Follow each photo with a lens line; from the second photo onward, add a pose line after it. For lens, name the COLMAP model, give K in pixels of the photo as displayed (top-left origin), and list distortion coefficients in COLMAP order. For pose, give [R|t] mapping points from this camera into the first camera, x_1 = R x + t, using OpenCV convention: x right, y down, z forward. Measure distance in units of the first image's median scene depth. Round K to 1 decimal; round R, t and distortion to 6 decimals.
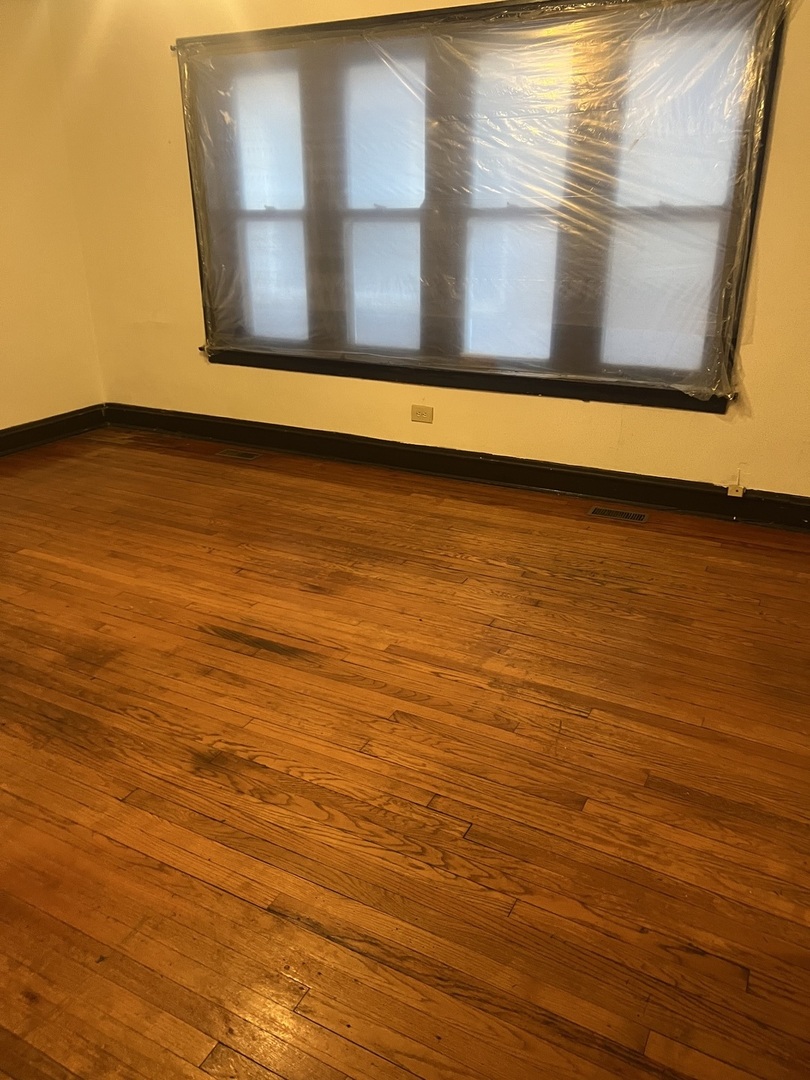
lens RADIAL K [[804.7, 0, 408.7], [0, 804.7, 533.9], [0, 0, 1]] dist [0.072547, -0.068929]
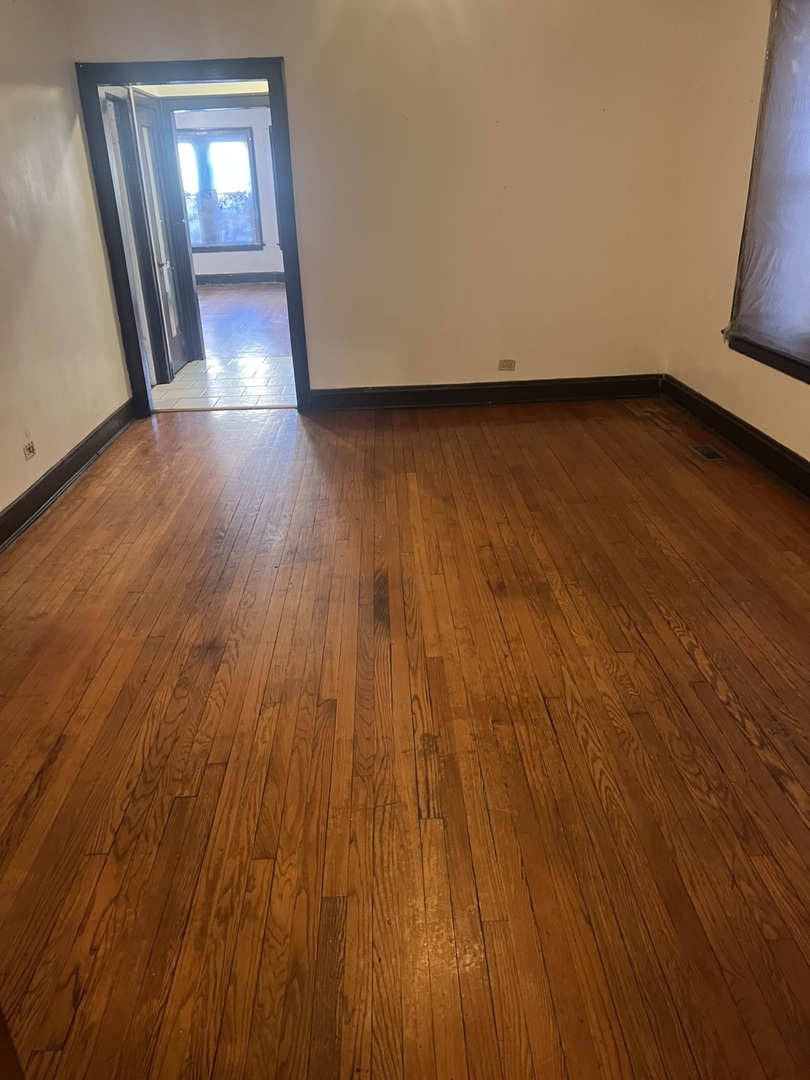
lens RADIAL K [[804.7, 0, 408.7], [0, 804.7, 533.9], [0, 0, 1]] dist [0.072547, -0.068929]
pose [[0.498842, 0.331920, -0.800616, 0.601229], [-0.293840, 0.933819, 0.204060, -0.160962], [0.815362, 0.133459, 0.563359, 0.376783]]
